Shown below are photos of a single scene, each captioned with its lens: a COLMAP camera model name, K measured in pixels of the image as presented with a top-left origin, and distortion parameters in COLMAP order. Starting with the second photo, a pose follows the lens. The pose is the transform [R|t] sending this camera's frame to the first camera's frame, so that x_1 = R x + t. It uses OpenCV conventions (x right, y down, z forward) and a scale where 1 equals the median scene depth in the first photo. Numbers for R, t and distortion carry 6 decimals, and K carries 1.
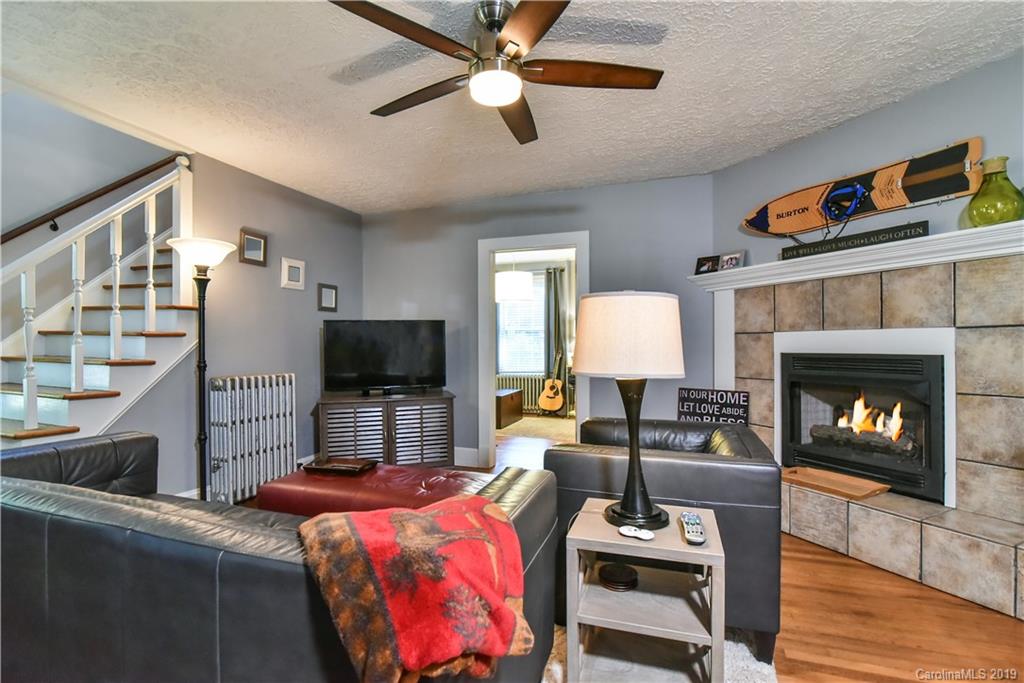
lens RADIAL K [[473.4, 0, 512.4], [0, 473.4, 345.2], [0, 0, 1]] dist [-0.019631, -0.000553]
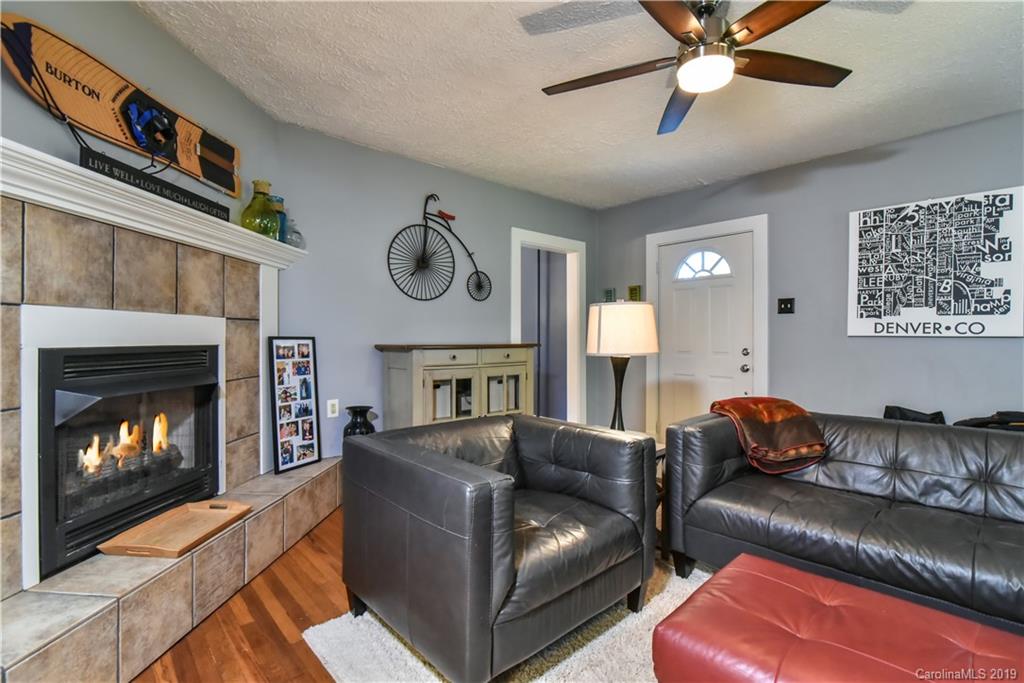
lens RADIAL K [[473.4, 0, 509.7], [0, 473.4, 338.4], [0, 0, 1]] dist [-0.019631, -0.000553]
pose [[-0.871179, -0.003280, 0.490955, -0.097803], [-0.004902, 0.999986, -0.002019, 0.005387], [-0.490942, -0.004166, -0.871182, 1.363354]]
